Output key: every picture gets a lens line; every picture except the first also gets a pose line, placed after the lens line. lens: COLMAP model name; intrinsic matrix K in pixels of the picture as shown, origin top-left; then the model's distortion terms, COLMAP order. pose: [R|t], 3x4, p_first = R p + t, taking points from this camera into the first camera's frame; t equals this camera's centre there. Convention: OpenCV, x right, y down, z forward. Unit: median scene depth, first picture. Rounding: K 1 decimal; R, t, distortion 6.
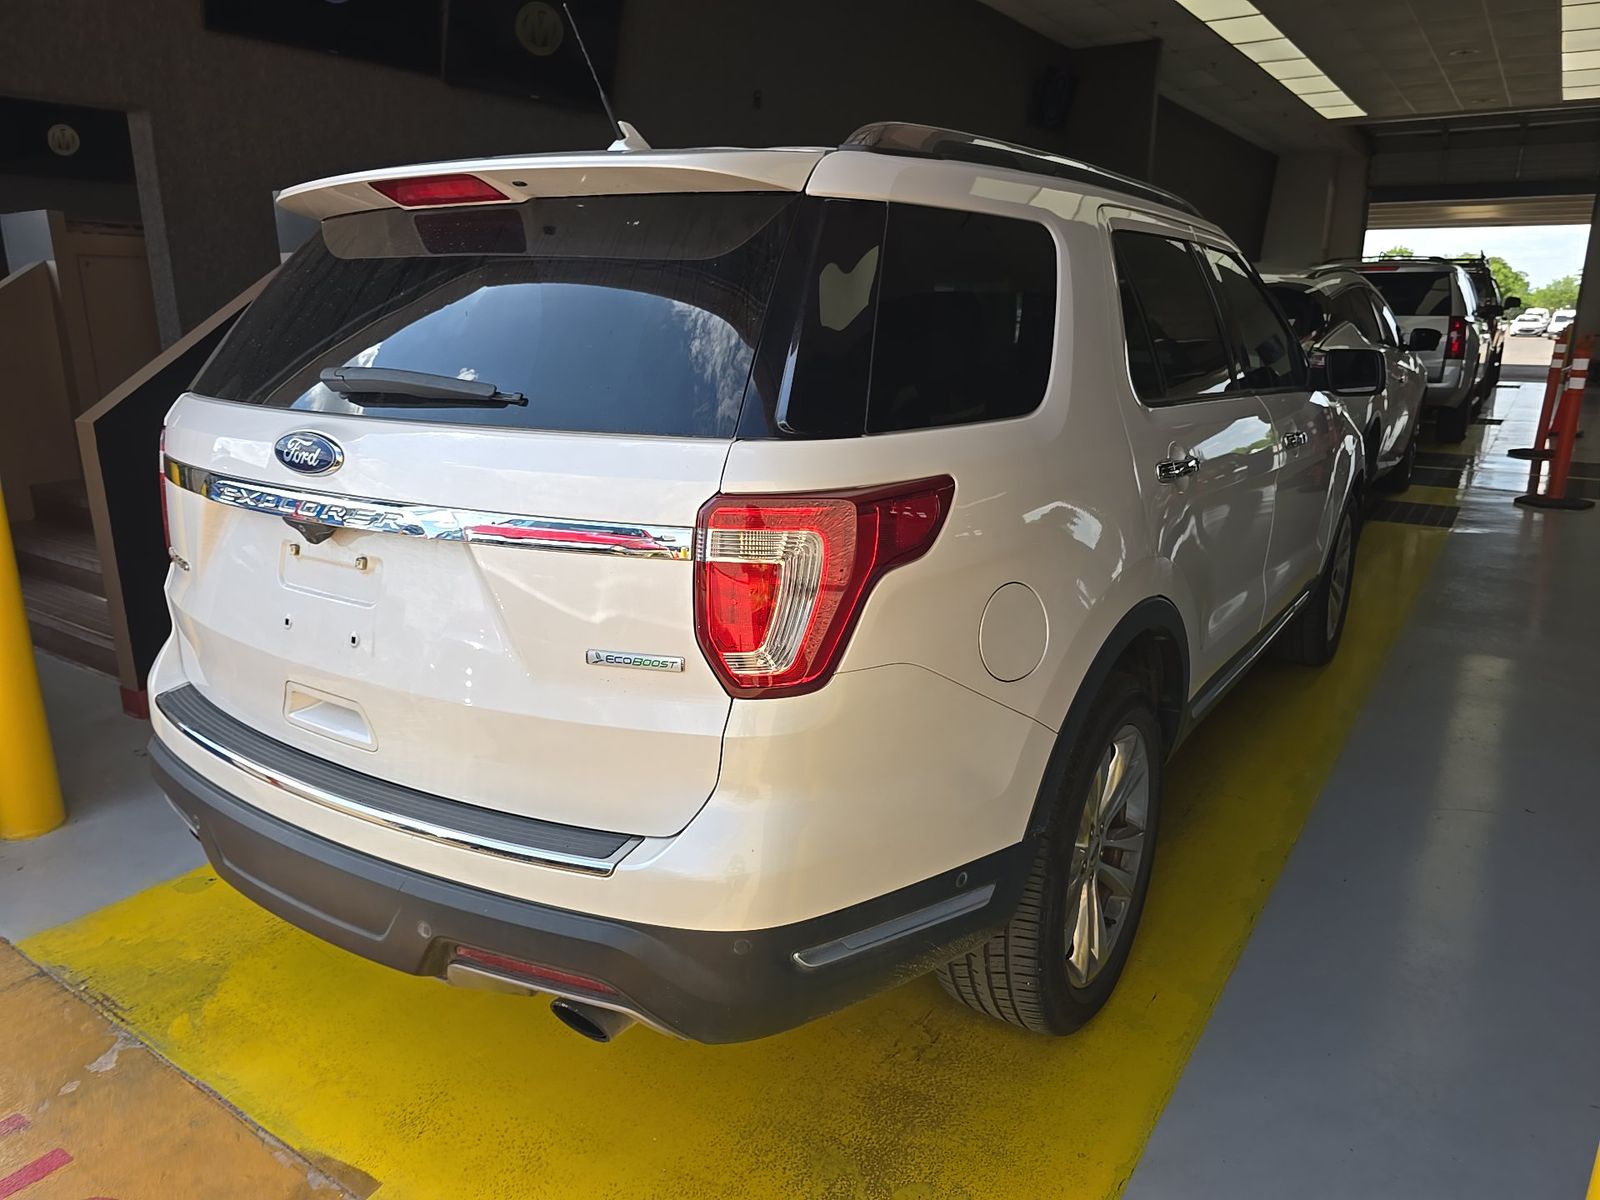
lens RADIAL K [[1075.1, 0, 813.3], [0, 1075.1, 609.0], [0, 0, 1]] dist [0.039925, -0.040444]
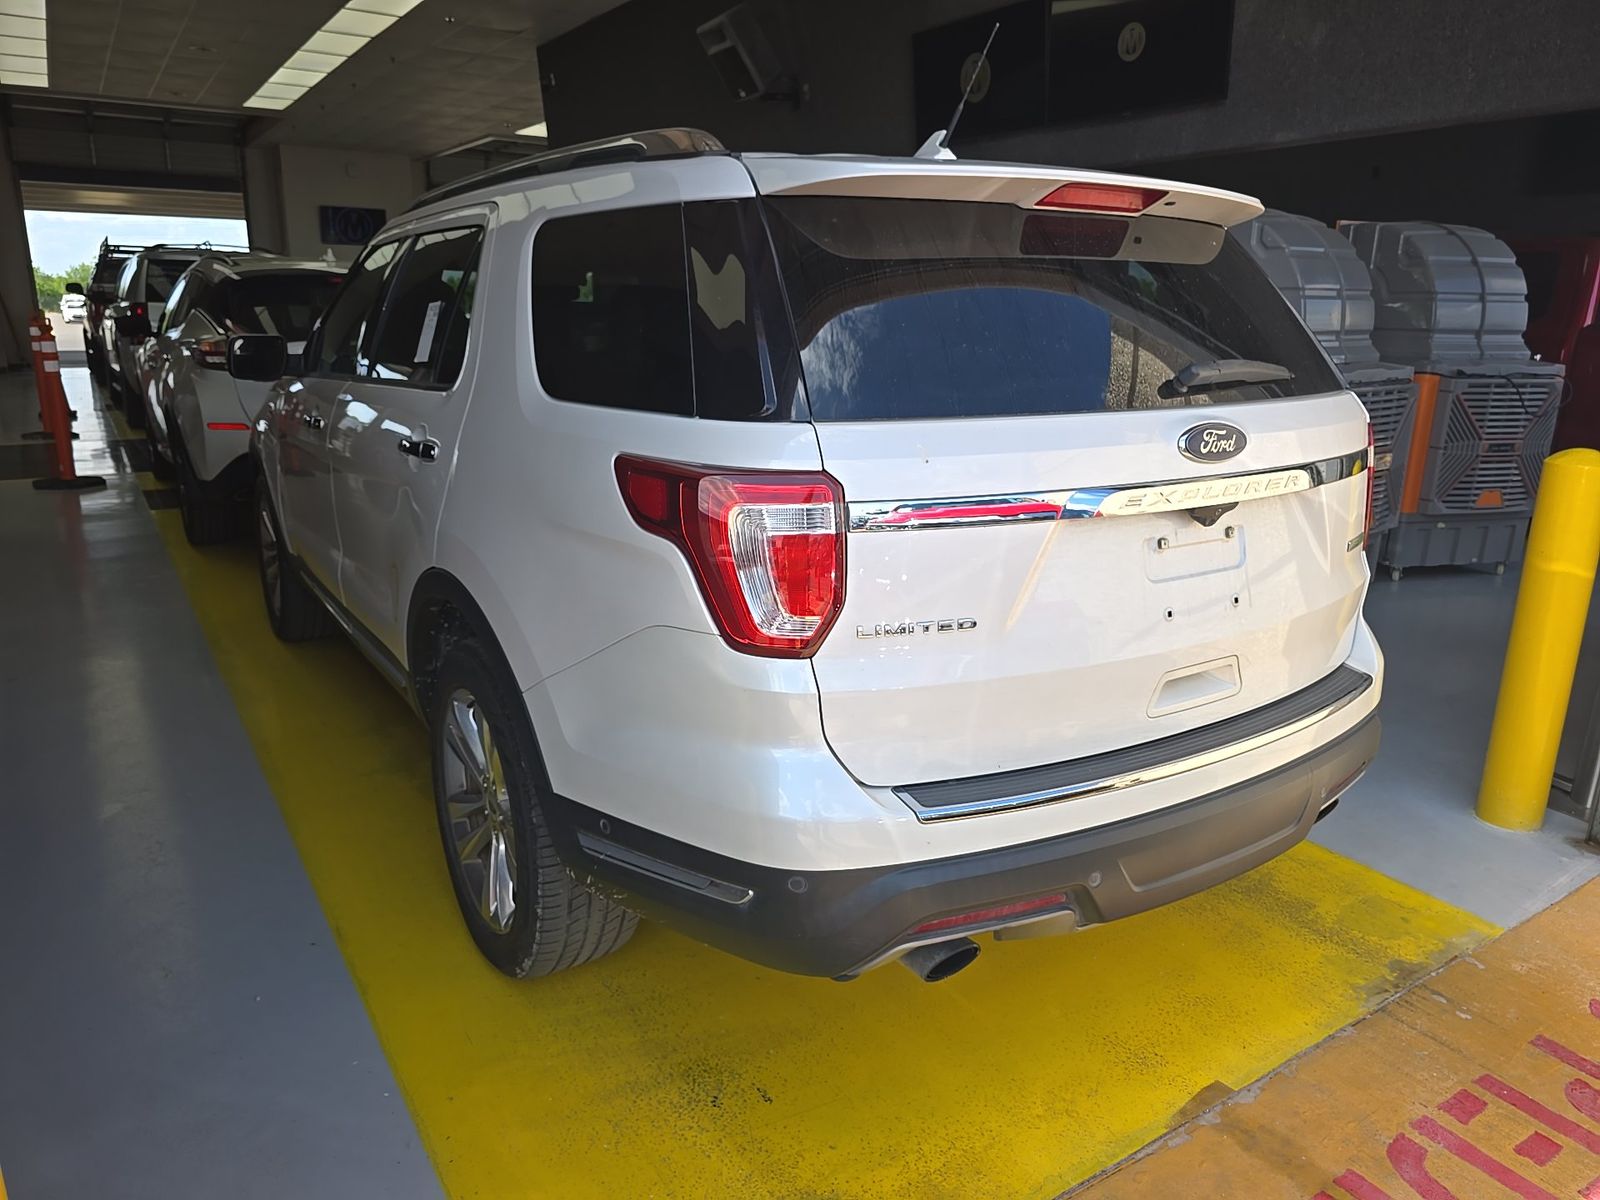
lens RADIAL K [[1075.1, 0, 799.3], [0, 1075.1, 601.1], [0, 0, 1]] dist [0.039925, -0.040444]
pose [[0.394028, -0.240521, 0.887069, -1.382792], [0.236469, 0.959190, 0.155038, -0.218836], [-0.888158, 0.148675, 0.434823, 0.779847]]
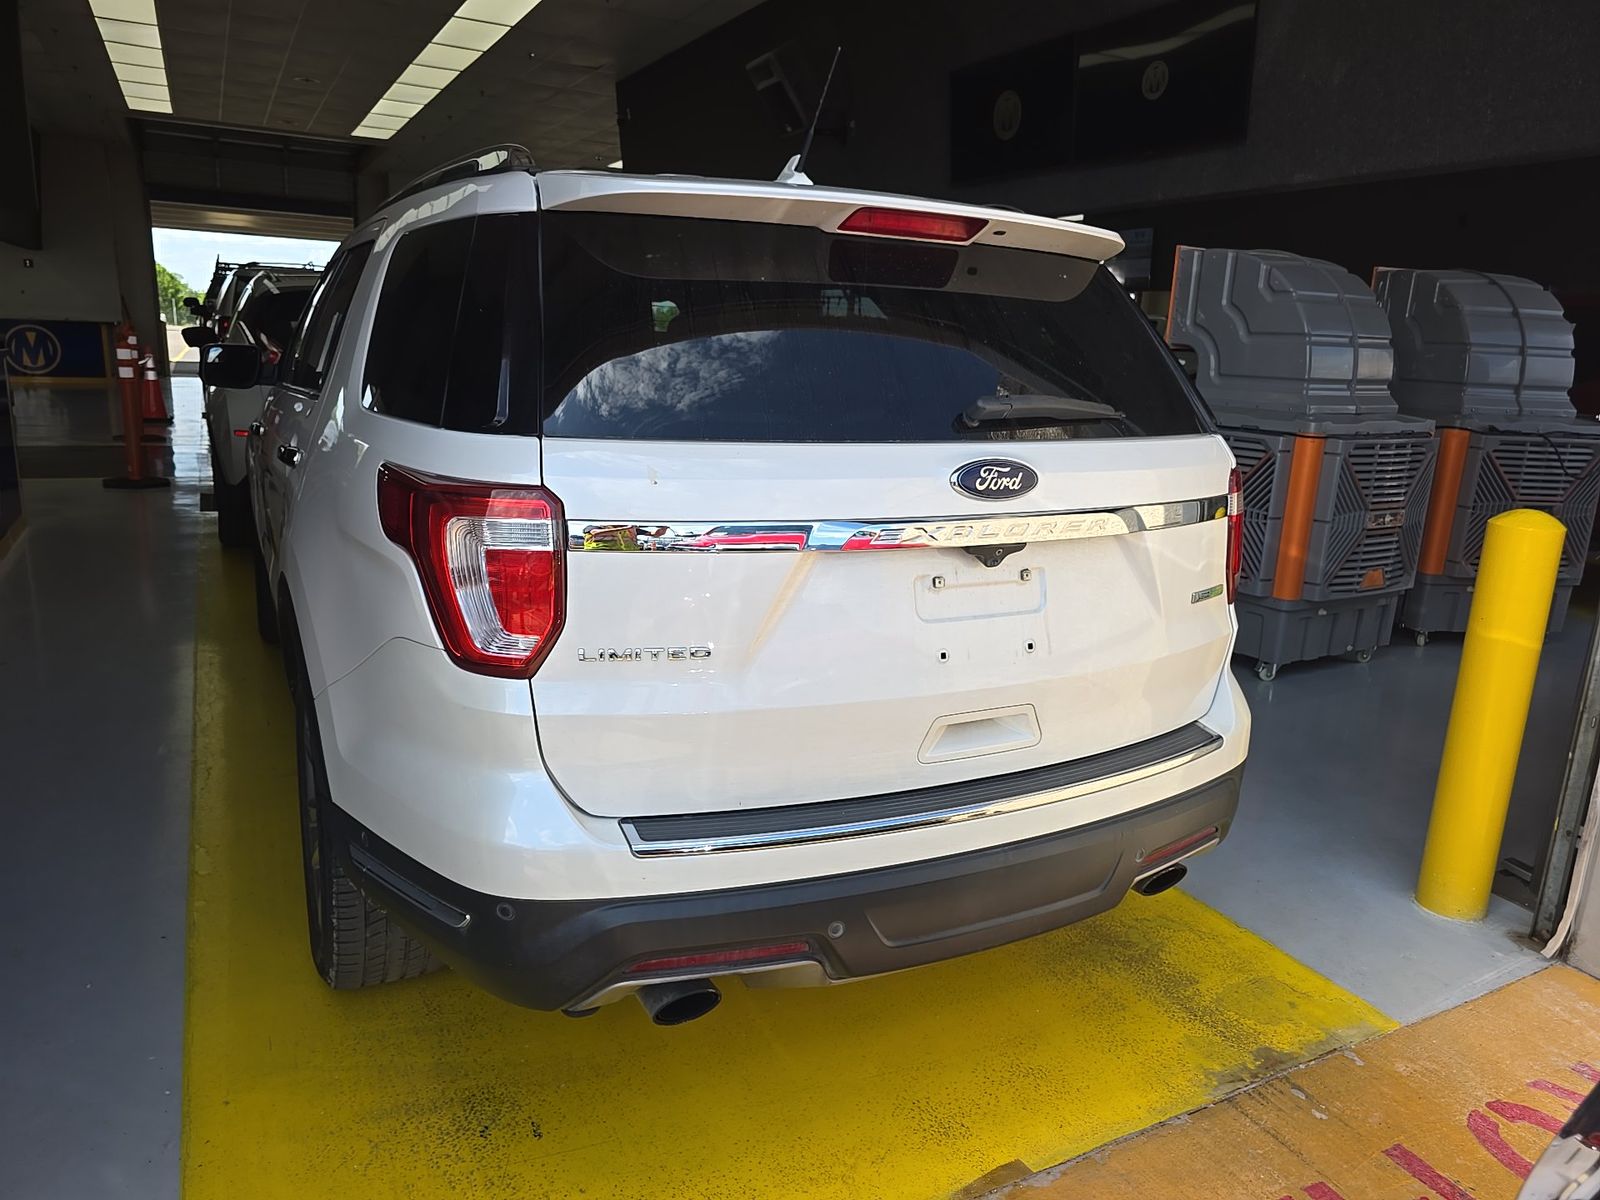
lens RADIAL K [[1075.1, 0, 803.2], [0, 1075.1, 599.6], [0, 0, 1]] dist [0.039925, -0.040444]
pose [[0.480459, -0.188957, 0.856420, -1.238608], [0.194839, 0.975108, 0.105838, -0.149729], [-0.855101, 0.116013, 0.505315, 0.549805]]
